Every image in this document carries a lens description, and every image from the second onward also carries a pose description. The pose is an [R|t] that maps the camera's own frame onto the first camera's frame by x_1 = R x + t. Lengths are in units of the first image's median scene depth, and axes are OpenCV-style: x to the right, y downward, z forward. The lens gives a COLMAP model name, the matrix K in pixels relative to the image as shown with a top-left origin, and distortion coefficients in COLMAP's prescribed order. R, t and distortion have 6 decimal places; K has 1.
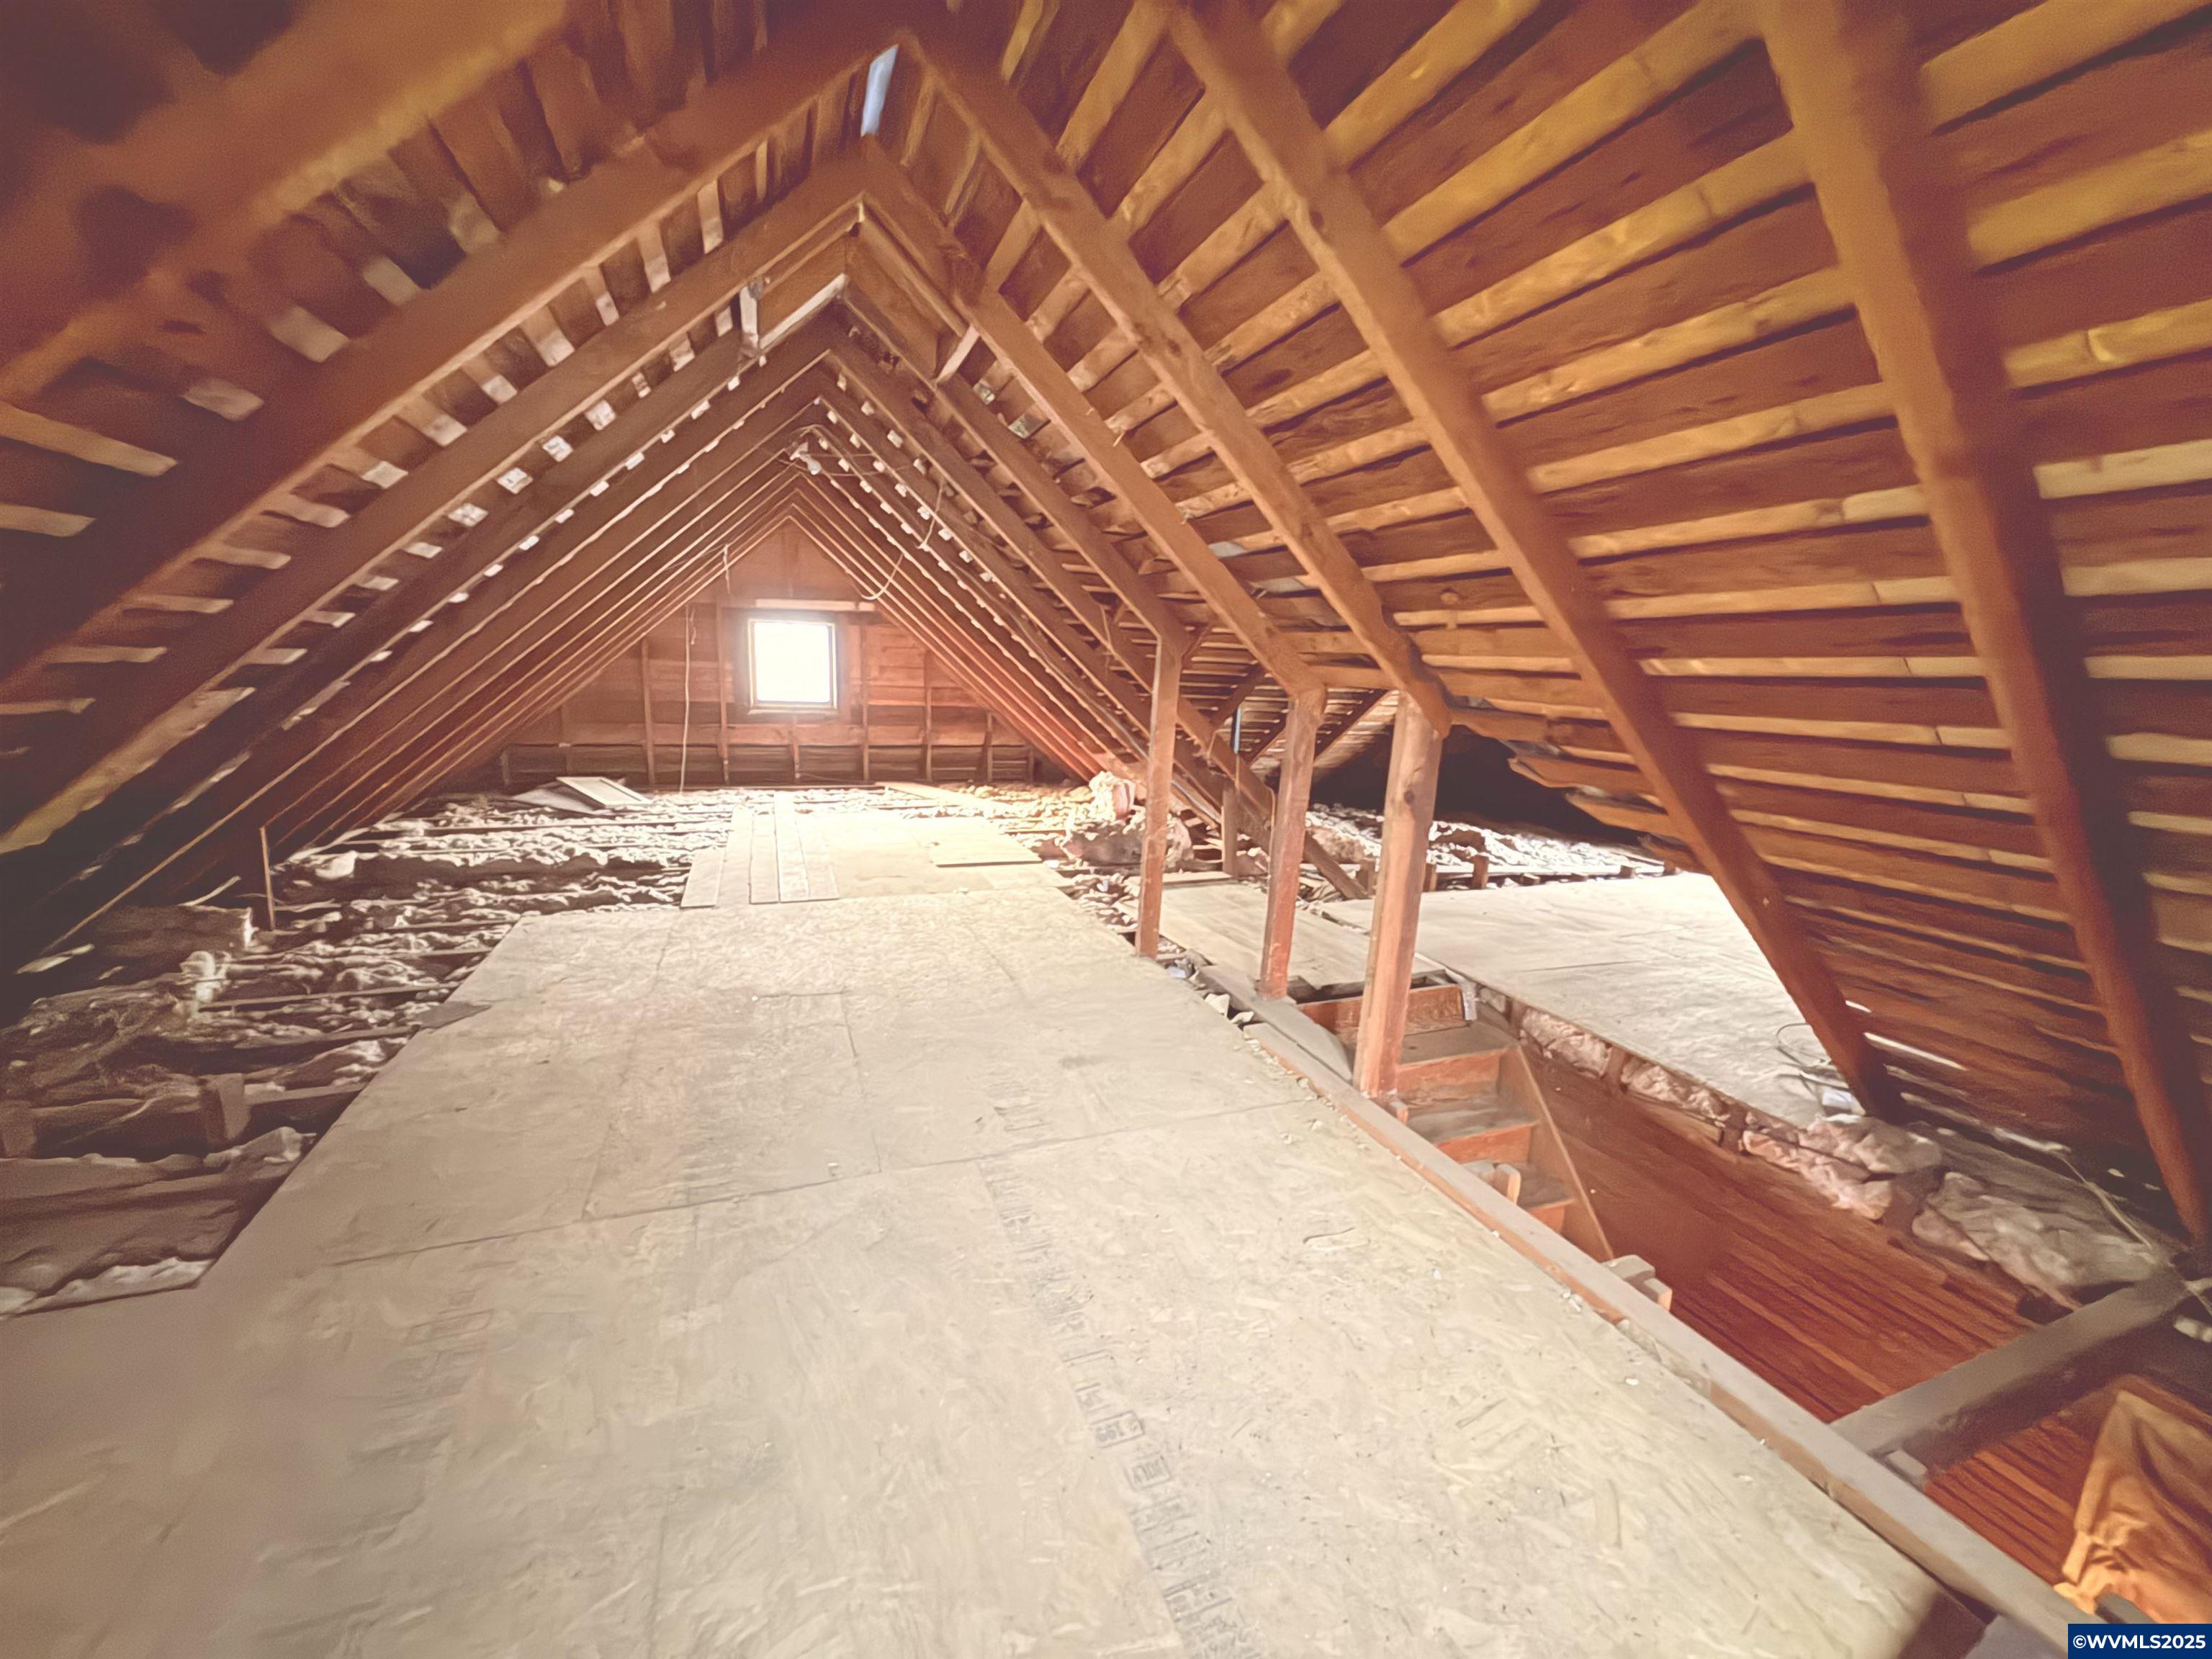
lens RADIAL K [[878.9, 0, 1113.8], [0, 878.9, 838.8], [0, 0, 1]] dist [-0.000894, -0.000268]
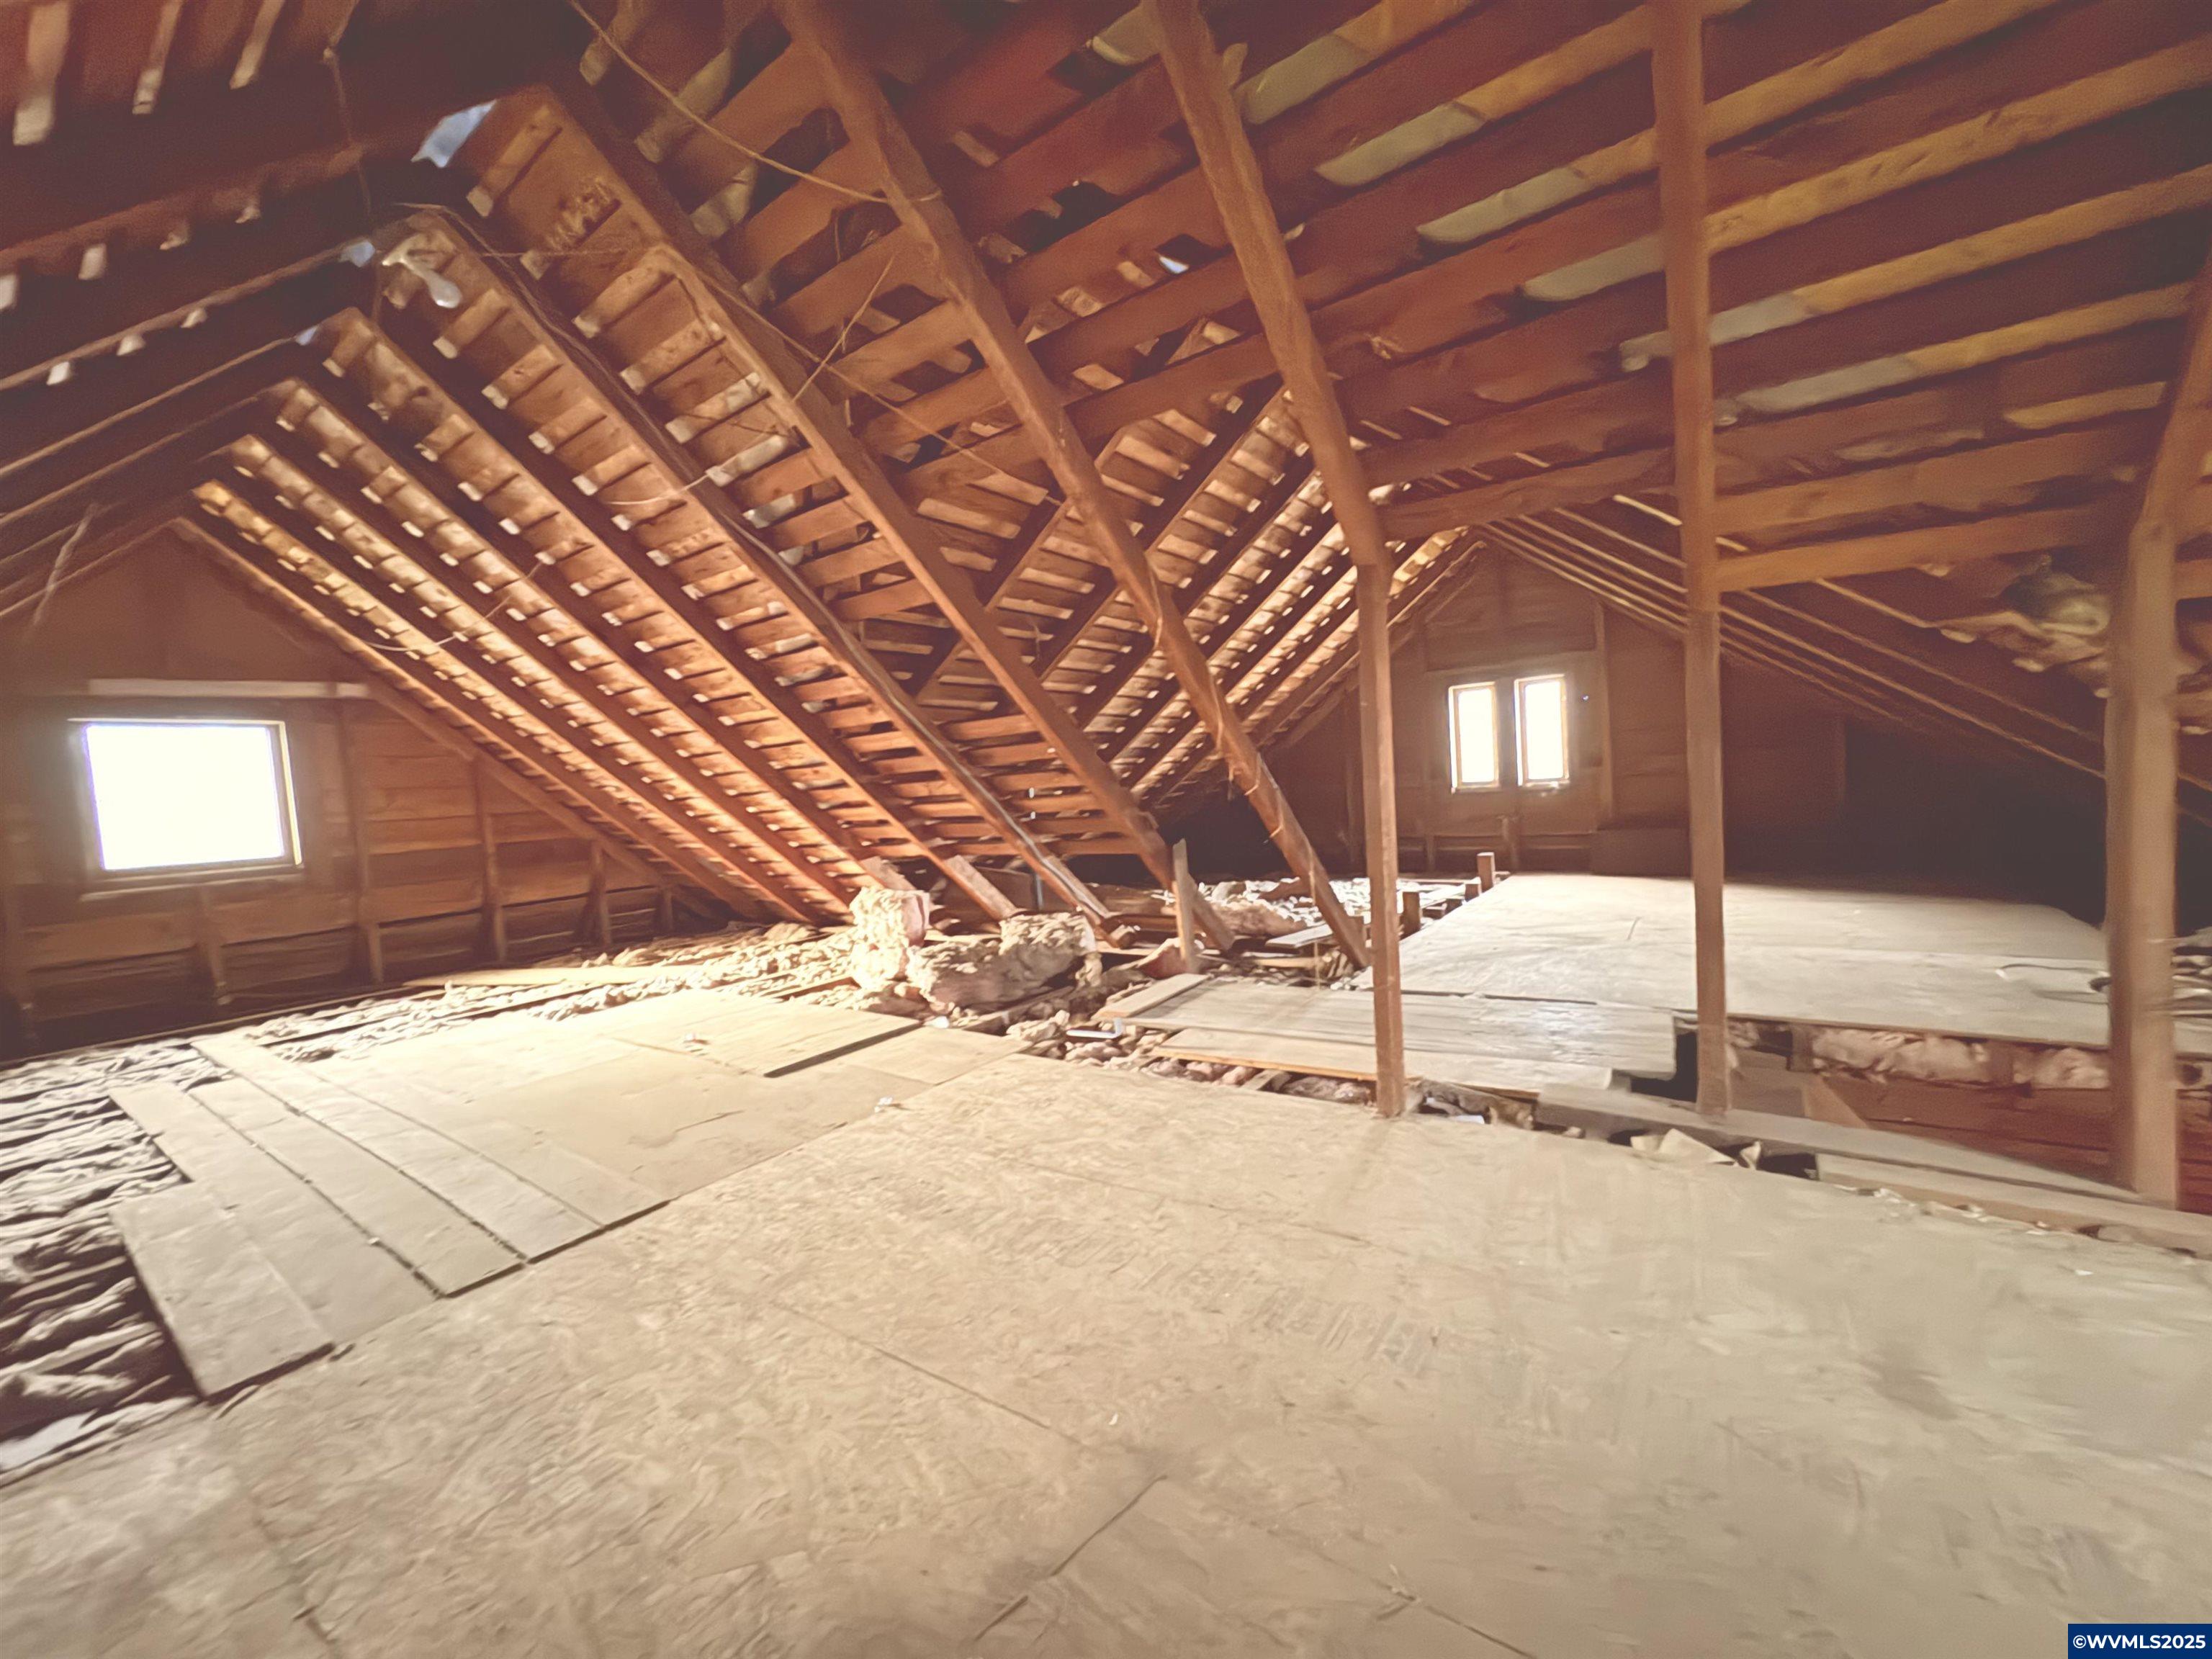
lens RADIAL K [[878.9, 0, 1098.9], [0, 878.9, 820.7], [0, 0, 1]] dist [-0.000894, -0.000268]
pose [[0.836821, -0.121010, 0.533935, -0.298308], [0.205704, 0.973305, -0.101805, -0.024260], [-0.507362, 0.195025, 0.839374, 0.422470]]
